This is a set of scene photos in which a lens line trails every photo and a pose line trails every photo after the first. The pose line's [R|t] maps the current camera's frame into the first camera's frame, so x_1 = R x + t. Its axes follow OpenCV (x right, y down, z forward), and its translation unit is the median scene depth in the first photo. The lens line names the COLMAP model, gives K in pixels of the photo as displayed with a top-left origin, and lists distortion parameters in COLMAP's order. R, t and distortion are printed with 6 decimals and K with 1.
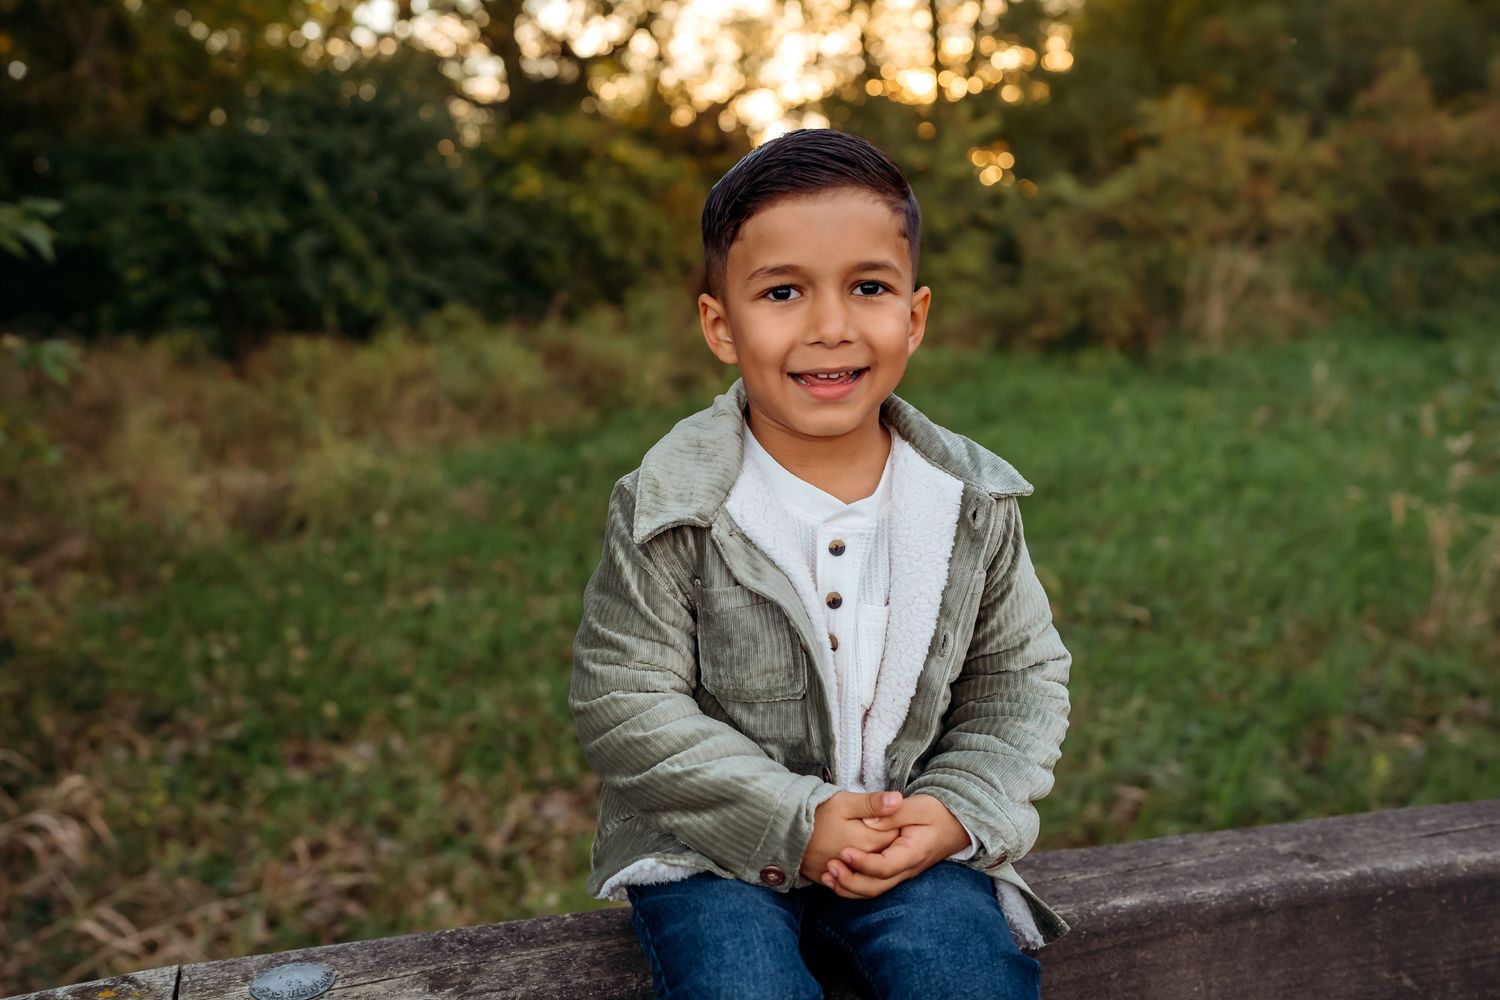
lens RADIAL K [[1406.5, 0, 745.7], [0, 1406.5, 503.1], [0, 0, 1]] dist [0.003362, 0.000000]
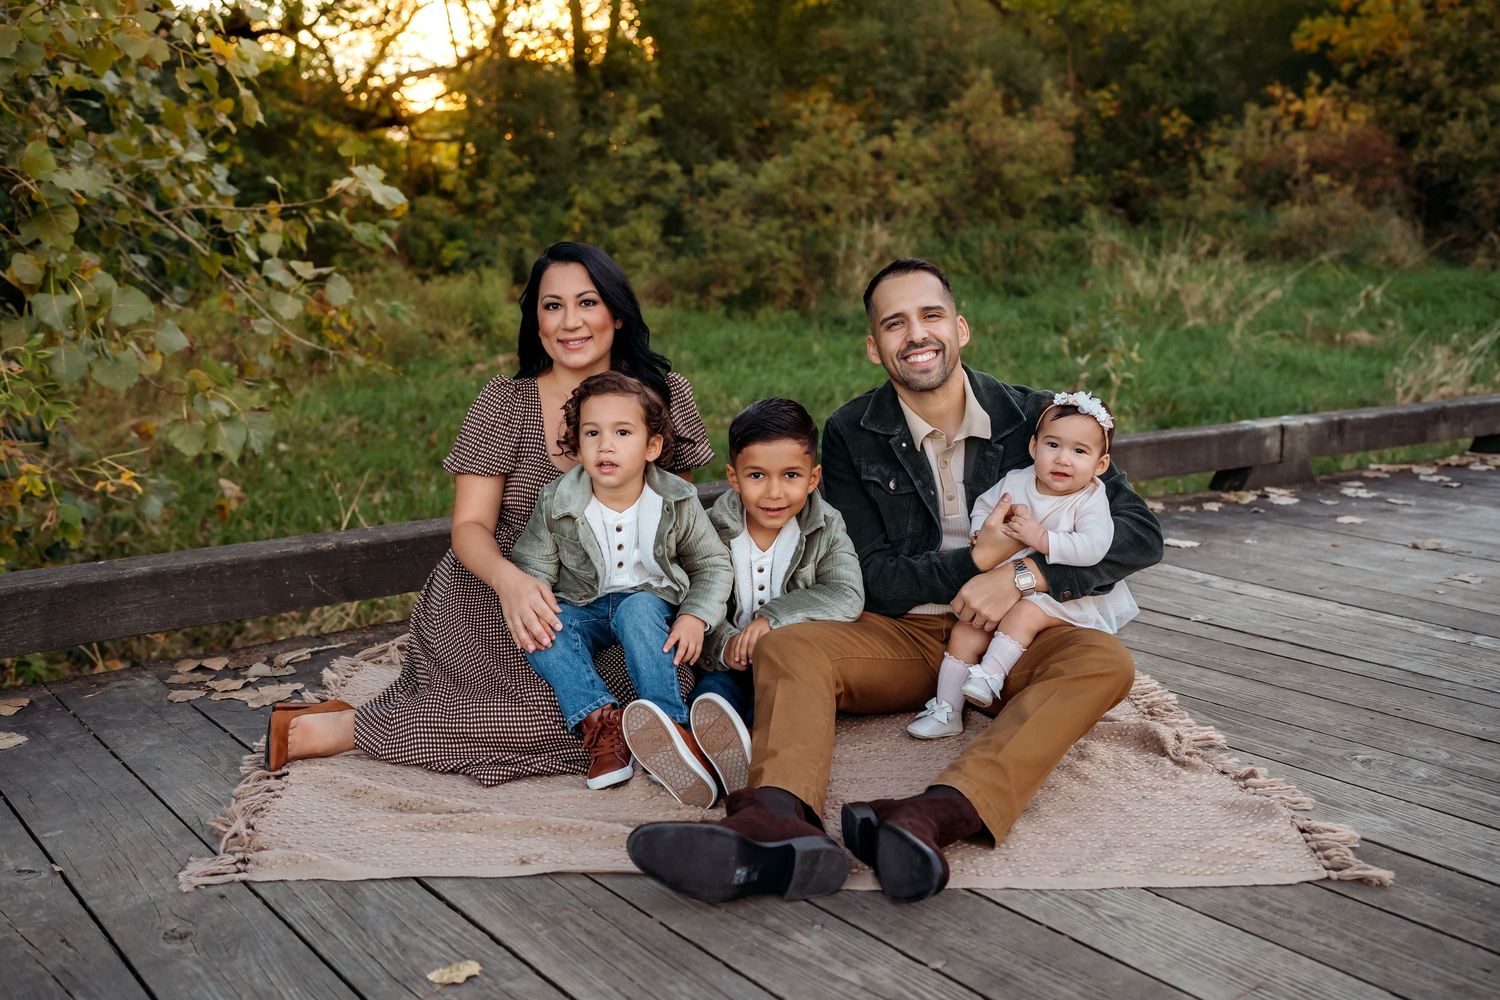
lens RADIAL K [[1457.2, 0, 744.3], [0, 1457.2, 488.5], [0, 0, 1]] dist [0.028029, 0.000000]
pose [[0.952672, -0.049914, 0.299875, -0.153304], [0.046365, 0.998745, 0.018944, 0.023438], [-0.300444, -0.004143, 0.953790, -0.198570]]
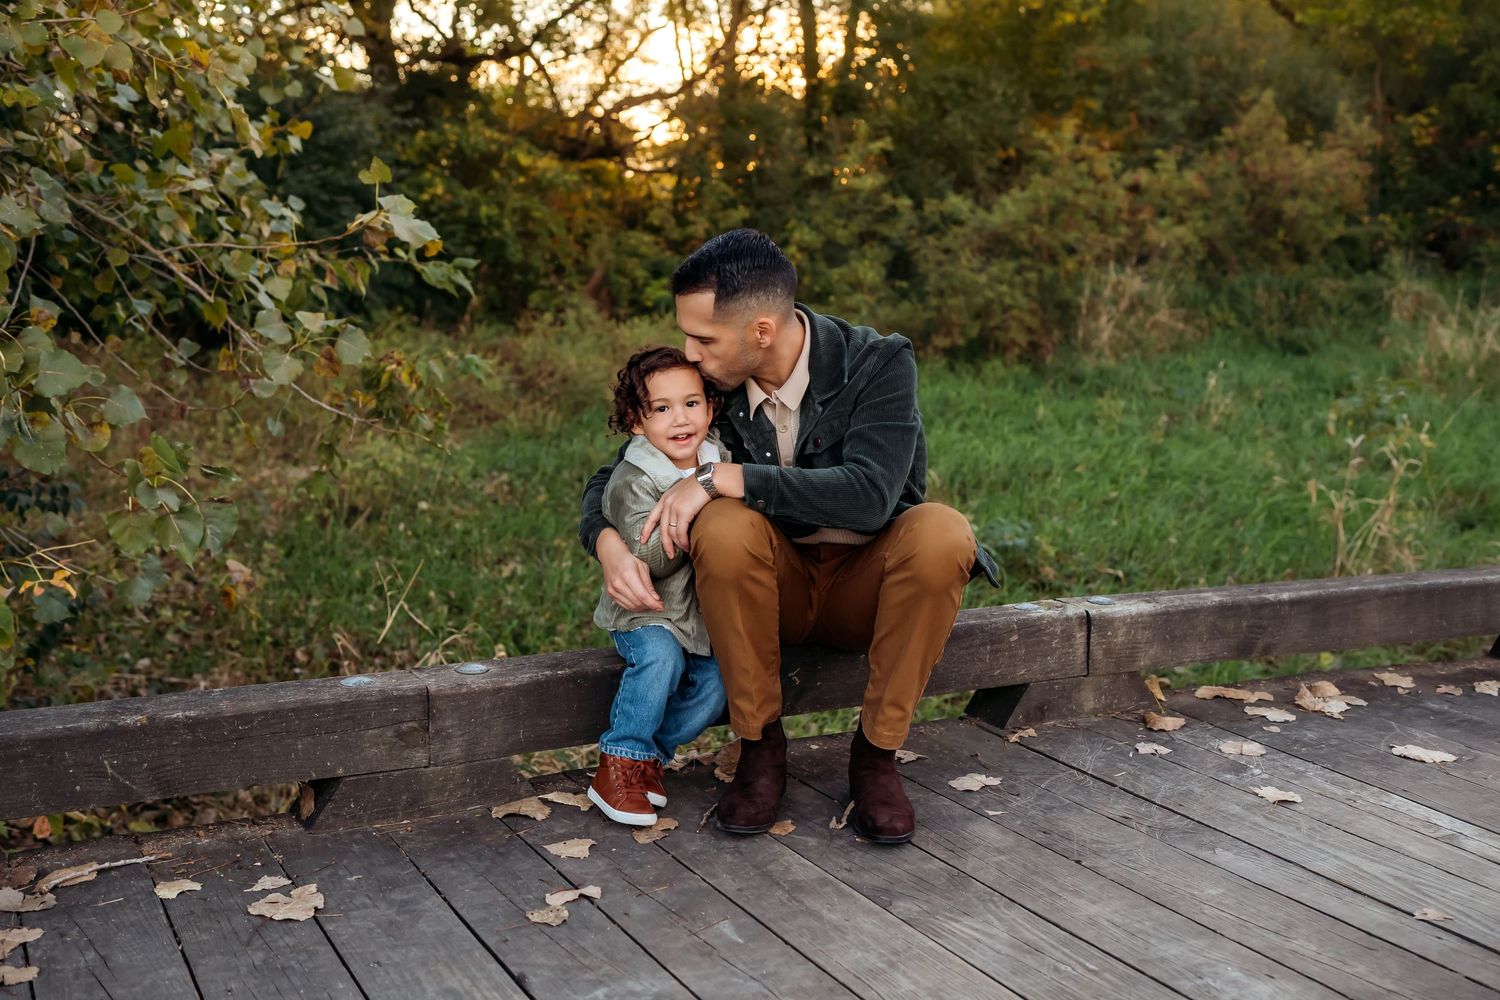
lens RADIAL K [[1537.1, 0, 747.9], [0, 1537.1, 496.4], [0, 0, 1]] dist [0.048037, 0.000000]
pose [[0.990522, -0.002052, 0.137336, -0.097987], [0.003862, 0.999909, -0.012910, 0.010026], [-0.137297, 0.013318, 0.990440, -0.136897]]
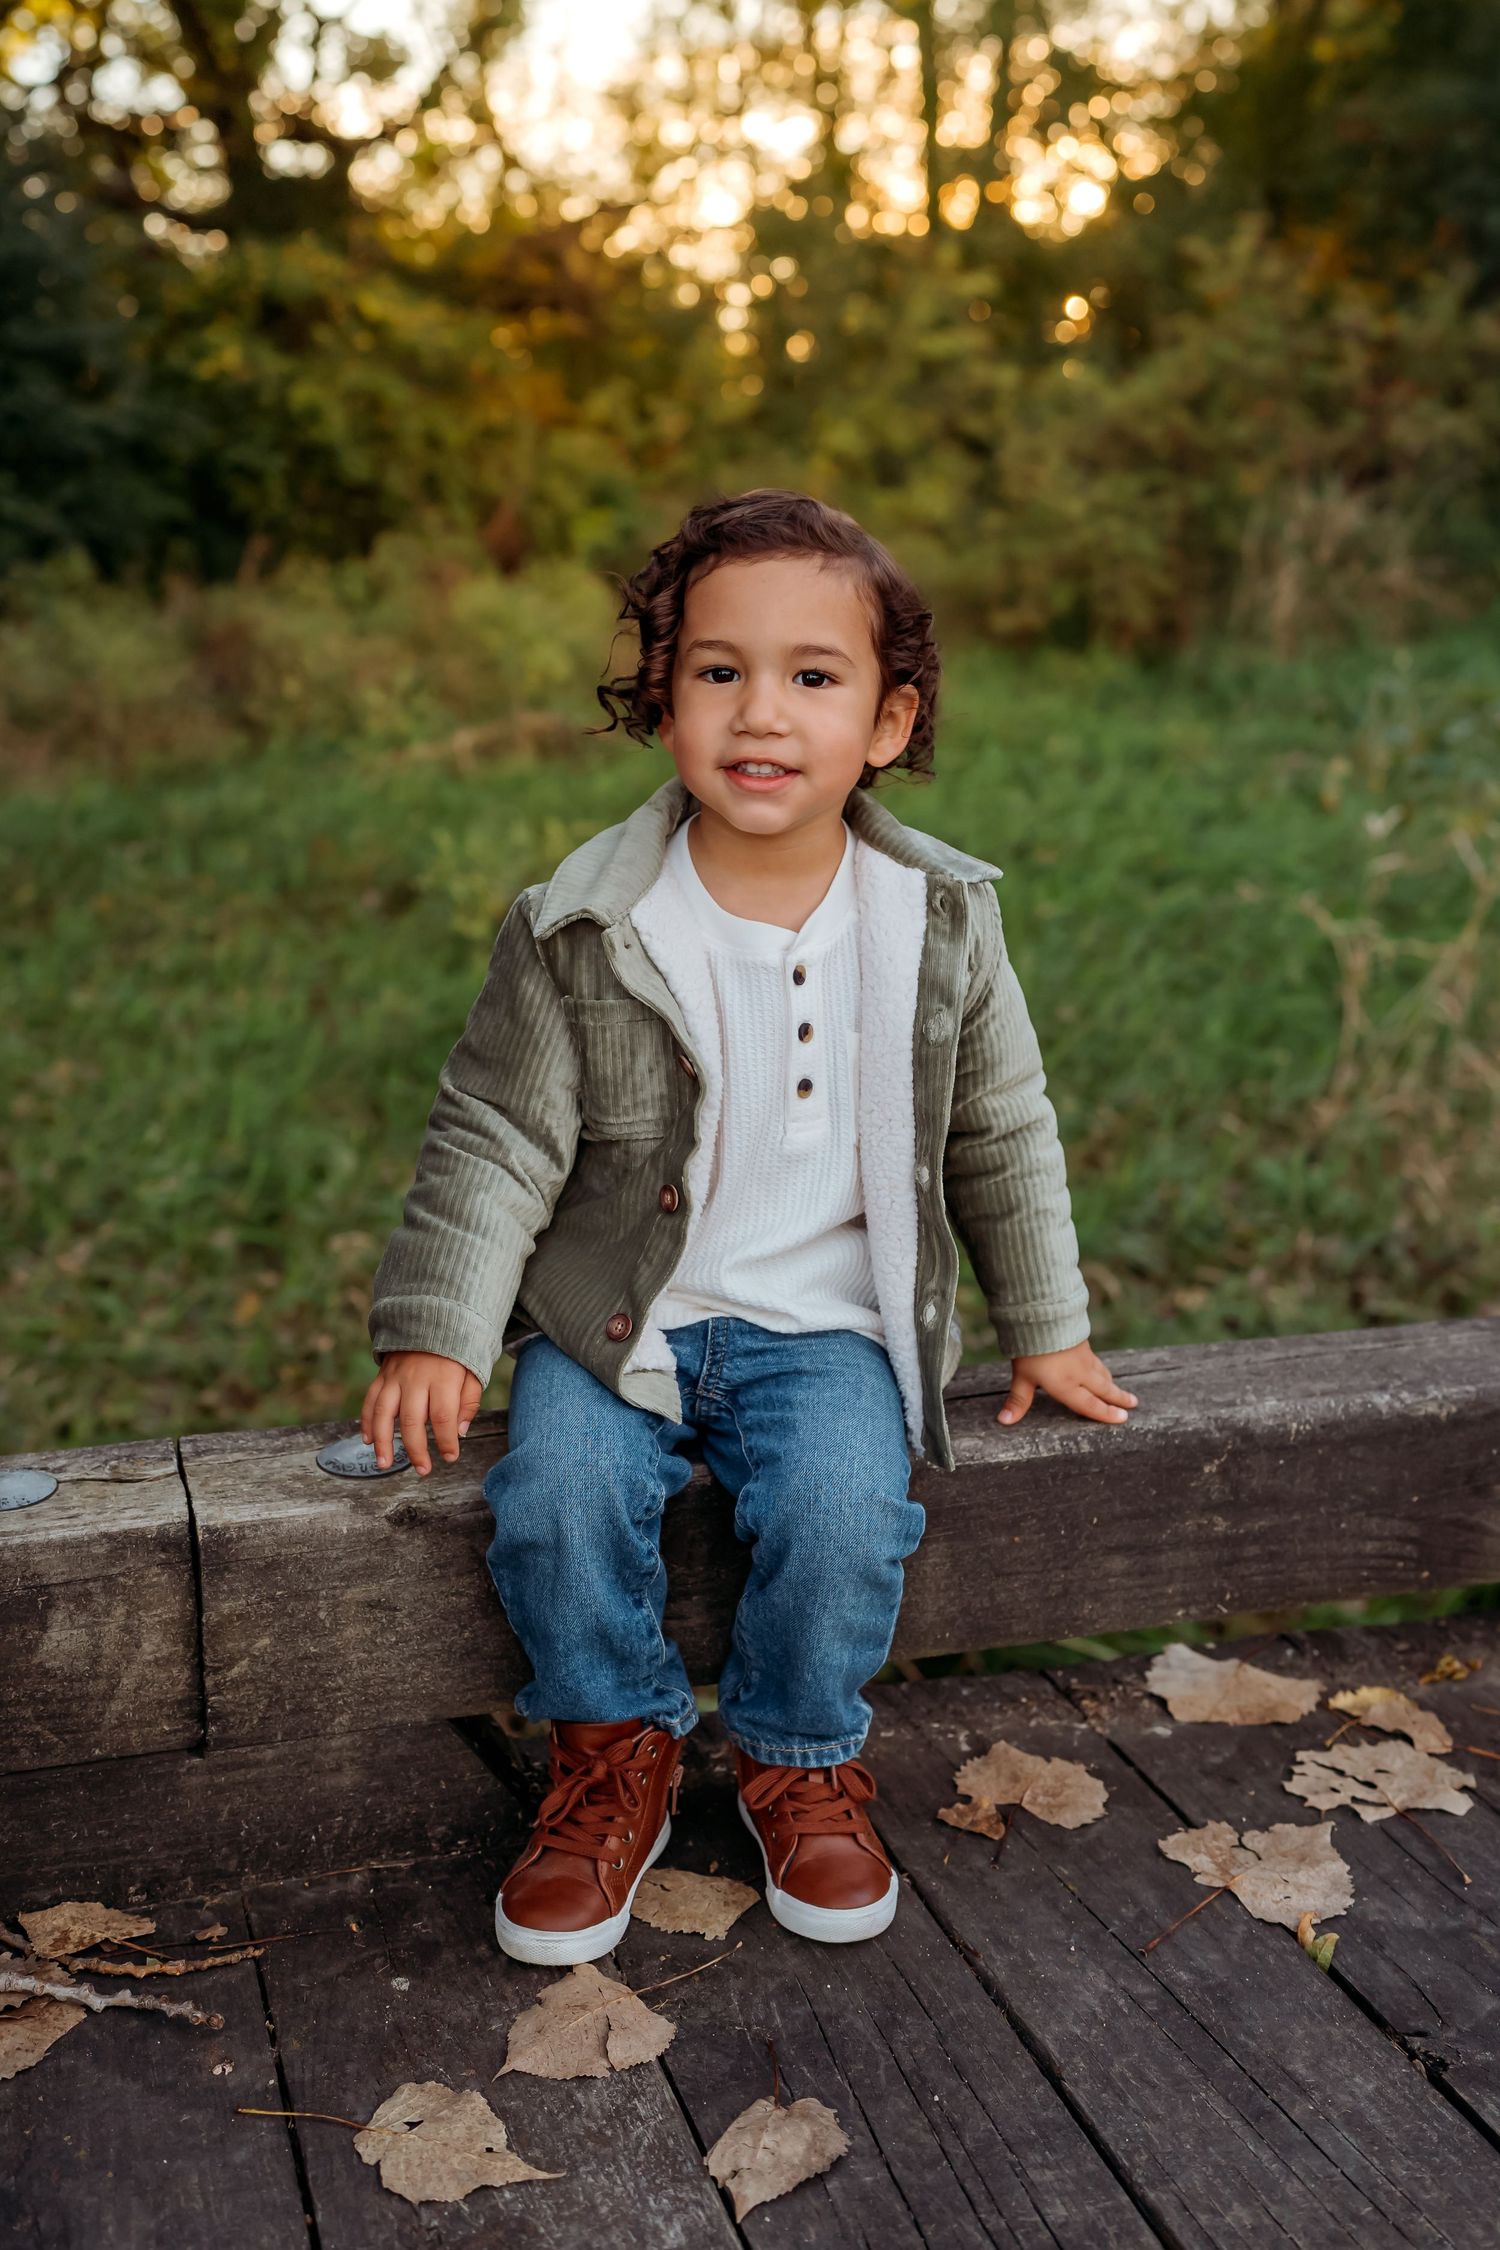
lens RADIAL K [[2185.8, 0, 744.7], [0, 2185.8, 1119.3], [0, 0, 1]] dist [0.028029, 0.000000]
pose [[0.999807, 0.018579, 0.006346, 0.086736], [-0.019160, 0.993877, 0.108819, -0.004883], [-0.004286, -0.108920, 0.994041, 0.011771]]
